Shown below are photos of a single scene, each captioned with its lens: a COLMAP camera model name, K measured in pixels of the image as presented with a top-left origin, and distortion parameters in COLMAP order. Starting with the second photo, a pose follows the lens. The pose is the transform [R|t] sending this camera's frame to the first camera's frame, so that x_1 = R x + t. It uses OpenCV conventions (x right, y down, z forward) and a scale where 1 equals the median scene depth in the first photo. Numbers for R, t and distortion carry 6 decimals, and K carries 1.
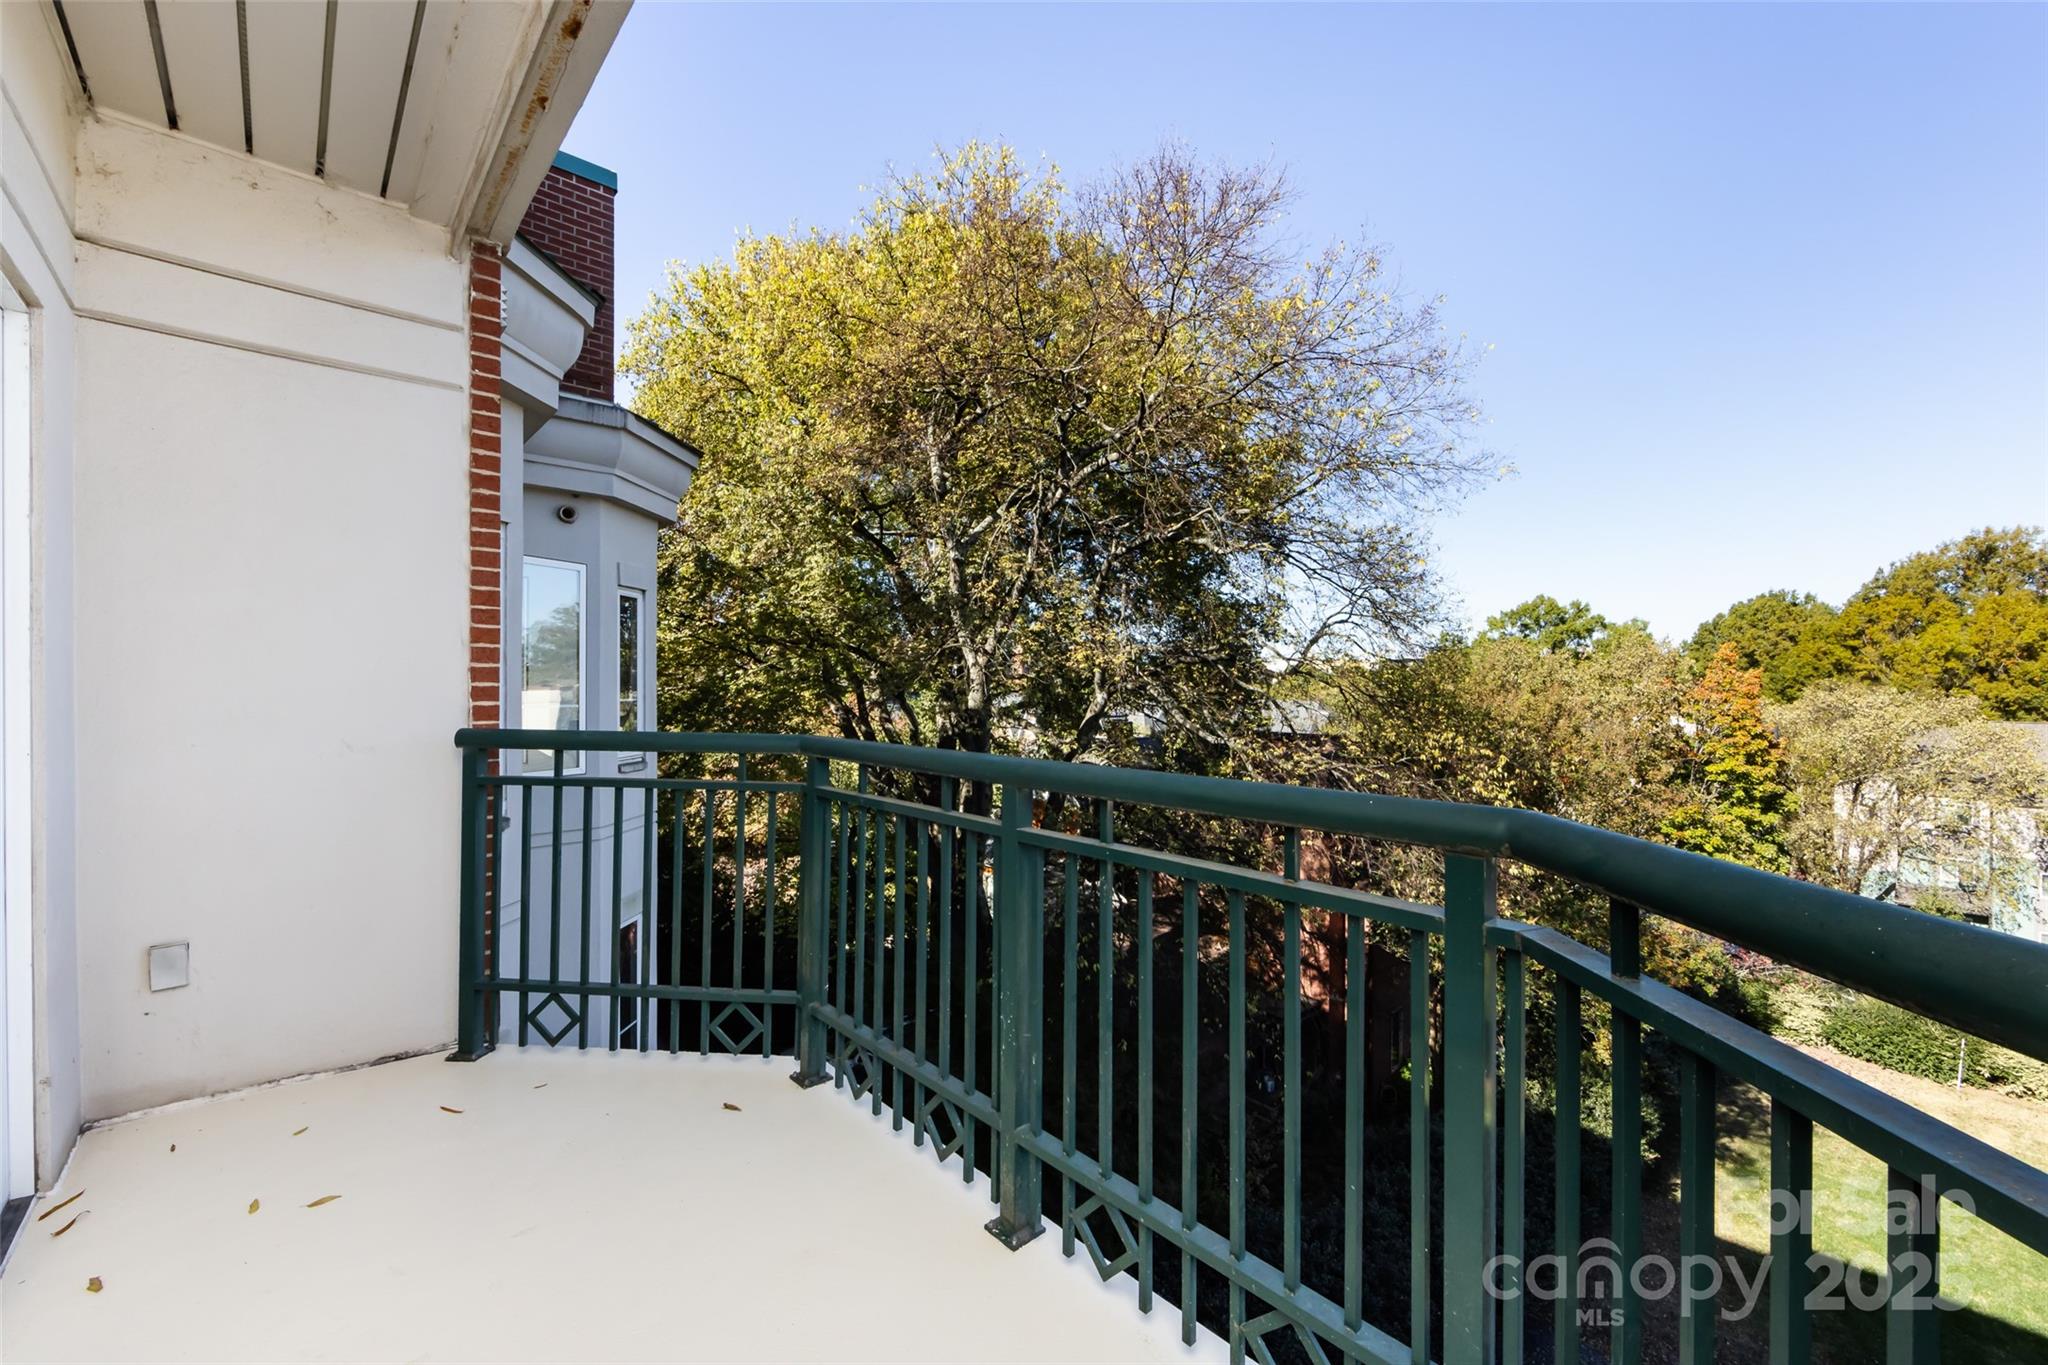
lens RADIAL K [[777.1, 0, 1022.0], [0, 777.1, 687.6], [0, 0, 1]] dist [0.000602, 0.000081]
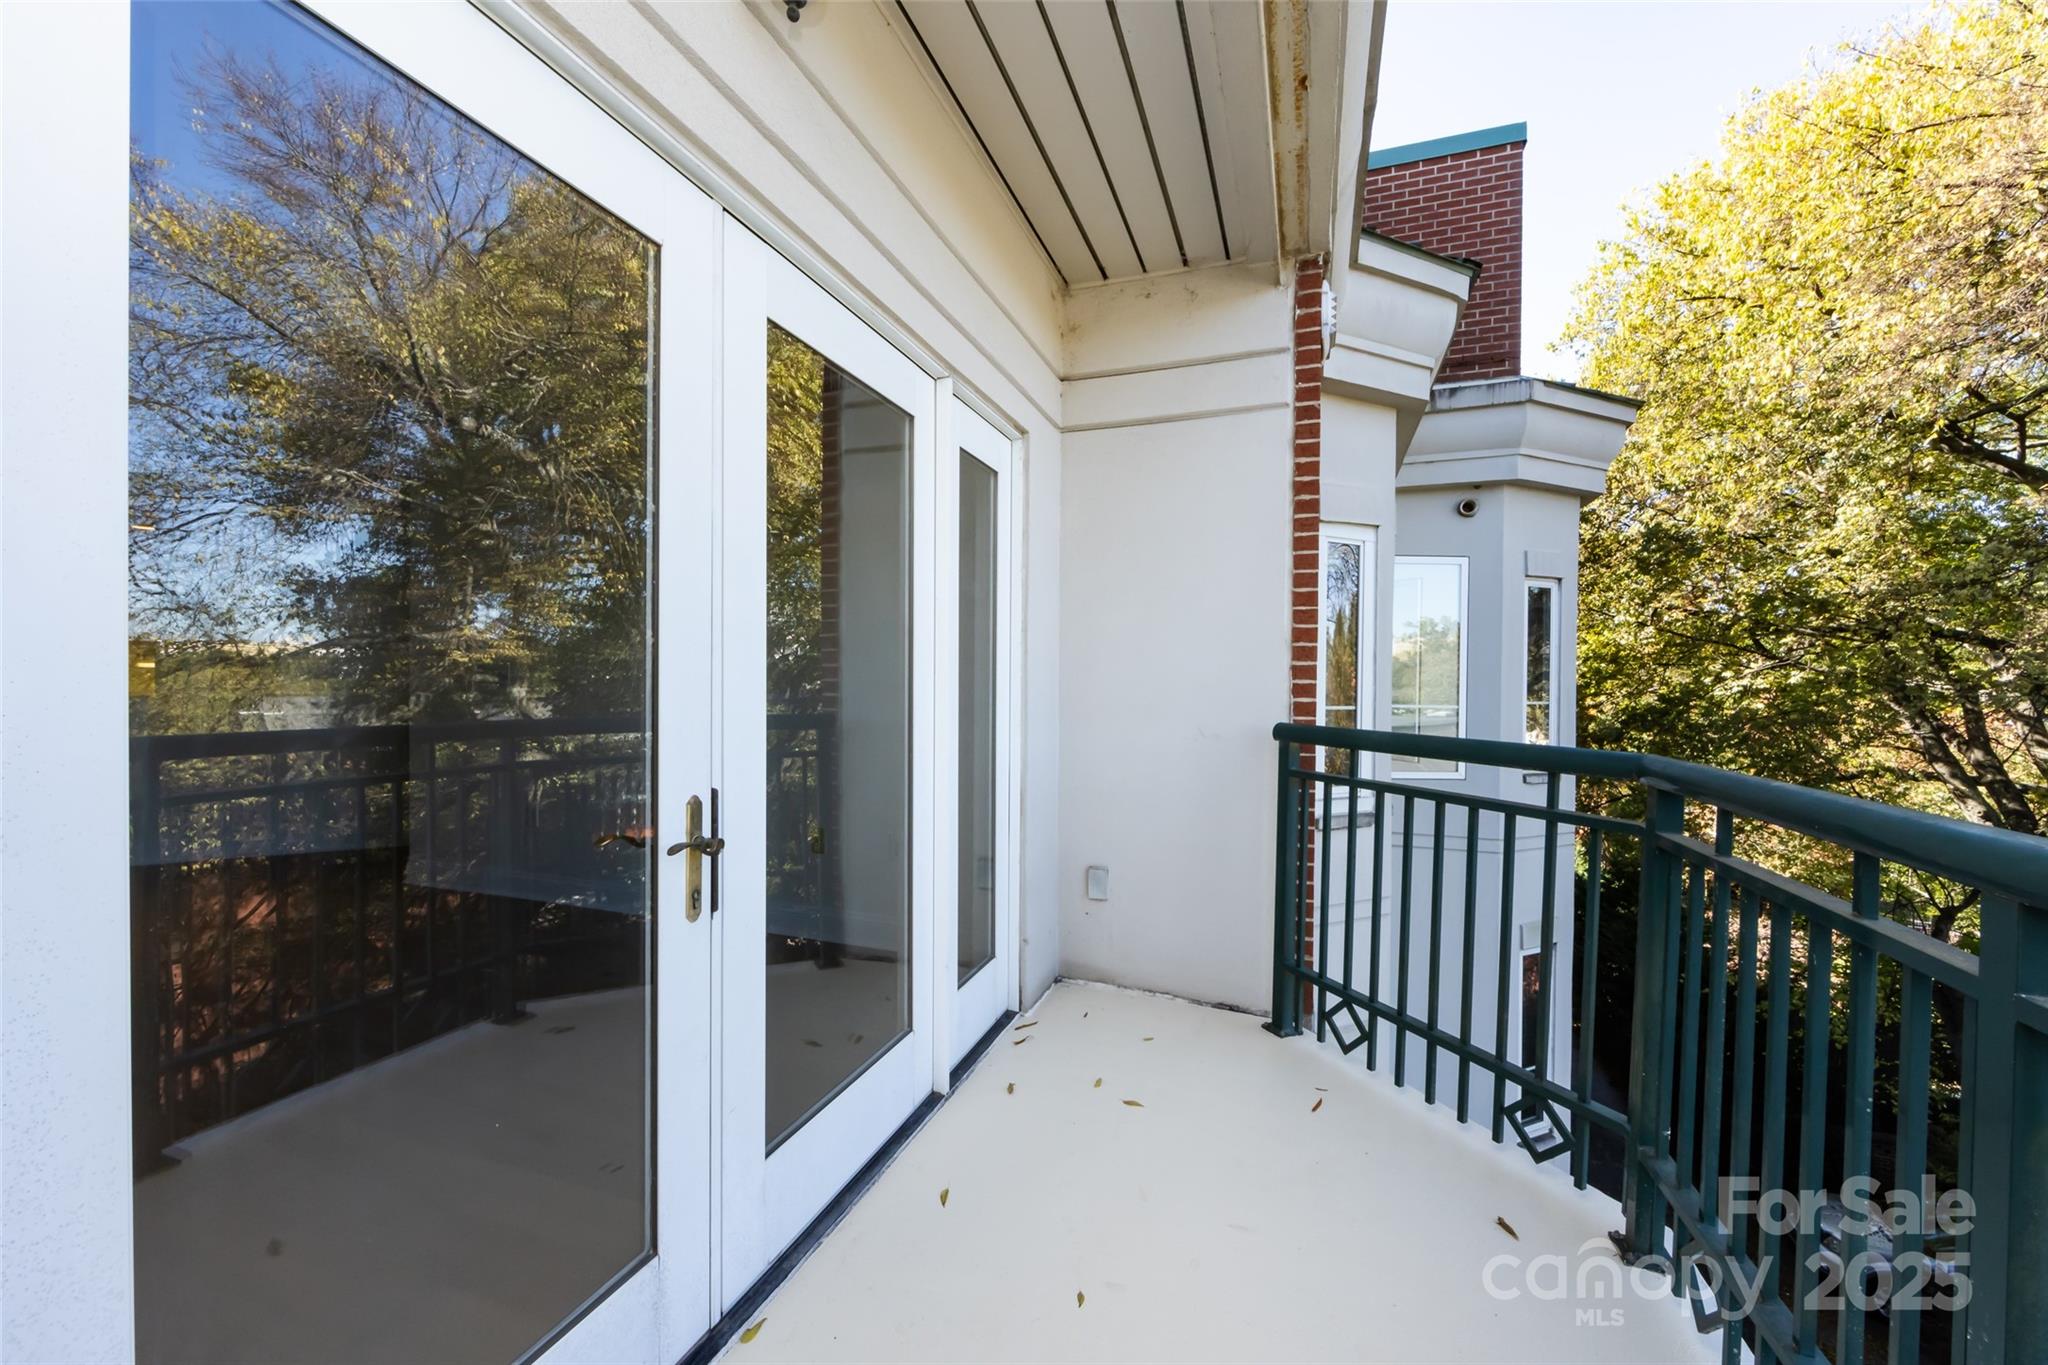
lens RADIAL K [[796.3, 0, 1025.9], [0, 796.3, 689.0], [0, 0, 1]] dist [-0.002531, -0.000107]
pose [[0.476780, 0.009075, -0.878976, 0.072201], [-0.009002, 0.999945, 0.005440, 0.003032], [0.878977, 0.005319, 0.476835, 0.163161]]
